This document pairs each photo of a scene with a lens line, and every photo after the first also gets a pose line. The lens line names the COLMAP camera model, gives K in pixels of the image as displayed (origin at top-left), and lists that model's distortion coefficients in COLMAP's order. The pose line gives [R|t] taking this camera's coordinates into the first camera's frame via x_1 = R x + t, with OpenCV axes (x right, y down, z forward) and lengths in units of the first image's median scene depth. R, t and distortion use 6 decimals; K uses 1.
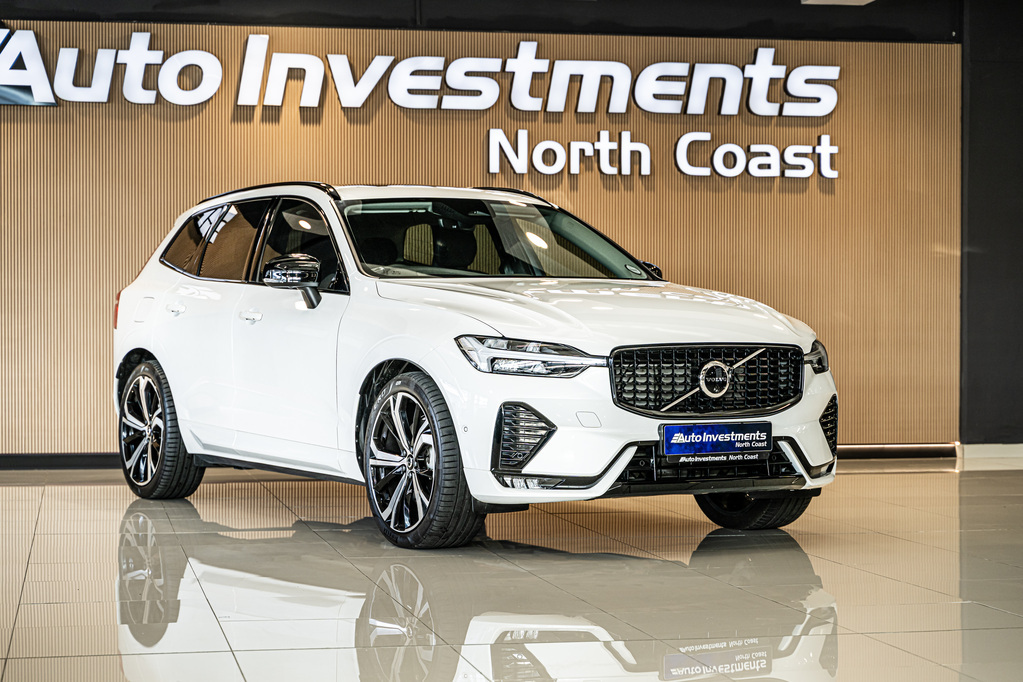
lens RADIAL K [[2134.4, 0, 515.5], [0, 2134.4, 345.4], [0, 0, 1]] dist [-0.032410, 0.000000]
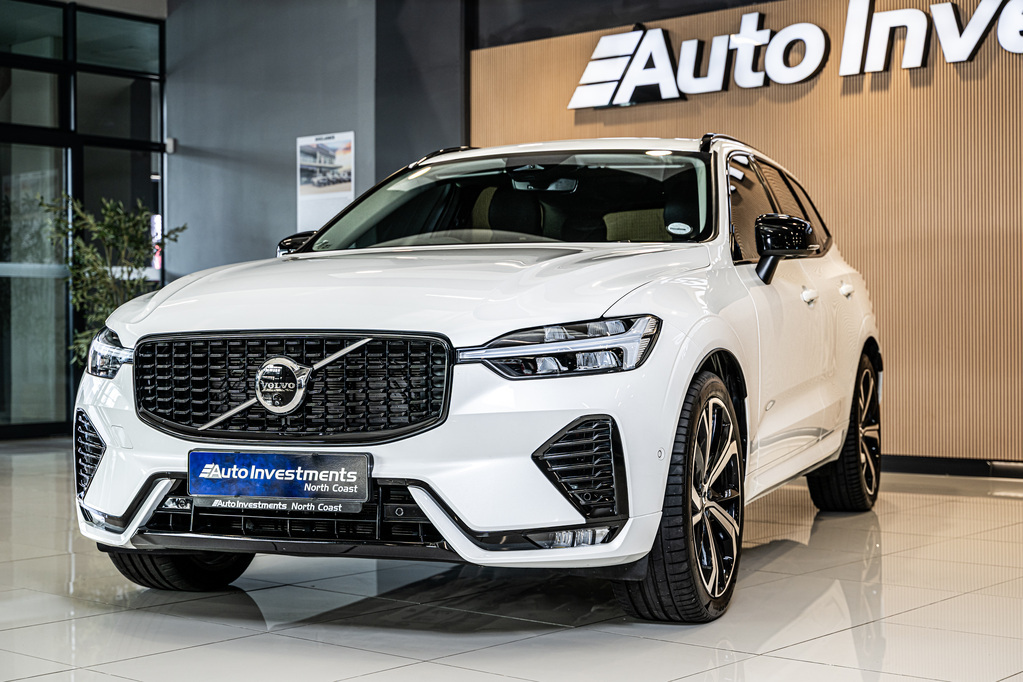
lens RADIAL K [[1579.4, 0, 511.9], [0, 1579.4, 342.1], [0, 0, 1]] dist [-0.005373, 0.000000]
pose [[0.616396, 0.001375, -0.787435, 0.391007], [0.001034, 0.999996, 0.002556, 0.001048], [0.787436, -0.002390, 0.616392, 0.567328]]
